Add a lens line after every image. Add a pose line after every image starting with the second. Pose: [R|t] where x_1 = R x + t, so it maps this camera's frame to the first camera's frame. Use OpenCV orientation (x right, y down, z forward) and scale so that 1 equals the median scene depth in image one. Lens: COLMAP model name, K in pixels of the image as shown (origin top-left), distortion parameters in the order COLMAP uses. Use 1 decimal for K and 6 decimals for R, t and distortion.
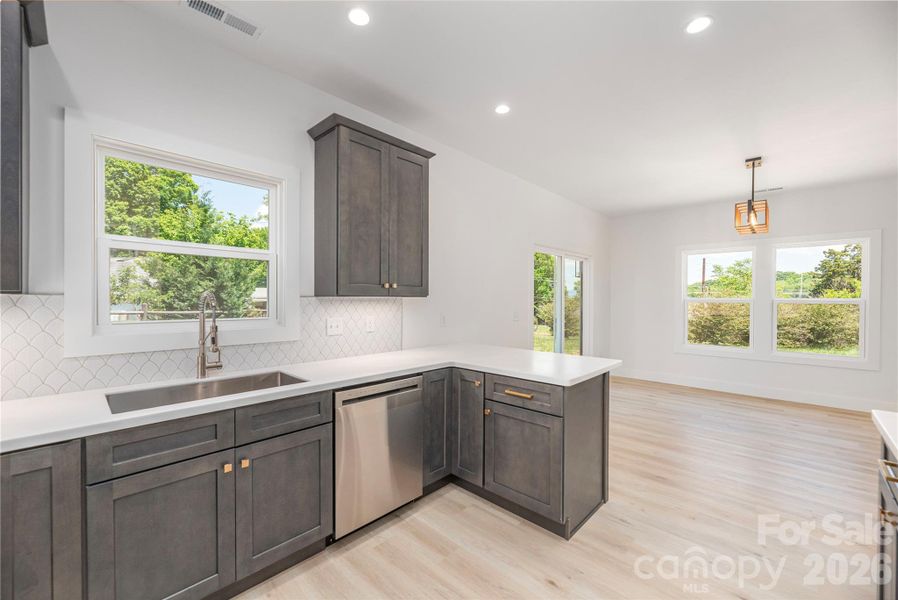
lens RADIAL K [[366.9, 0, 447.7], [0, 366.9, 299.8], [0, 0, 1]] dist [-0.002278, -0.000834]
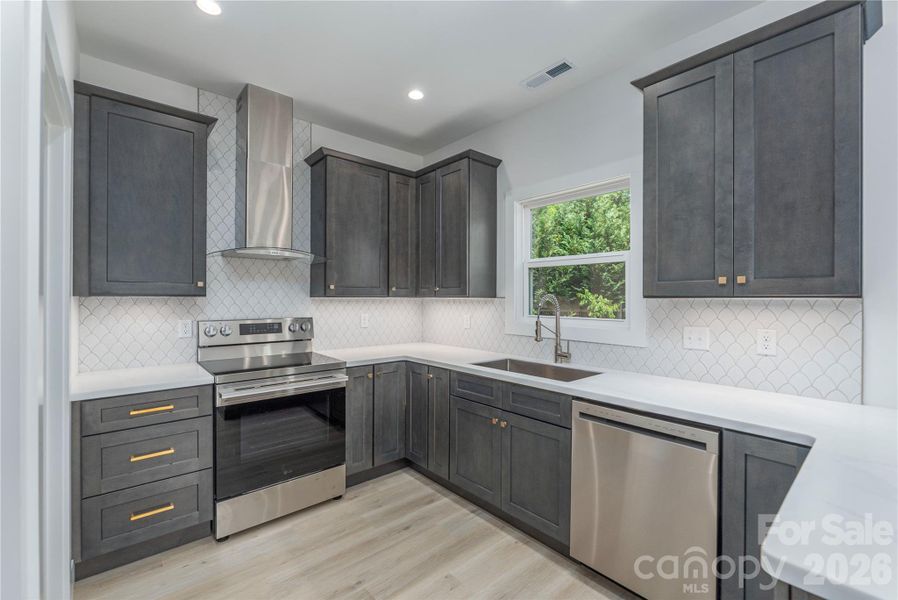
lens RADIAL K [[386.3, 0, 445.0], [0, 386.3, 298.0], [0, 0, 1]] dist [-0.001267, -0.000244]
pose [[-0.102356, -0.007381, -0.994720, 0.605961], [-0.009011, 0.999938, -0.006492, 0.000568], [0.994707, 0.008299, -0.102417, 0.651446]]
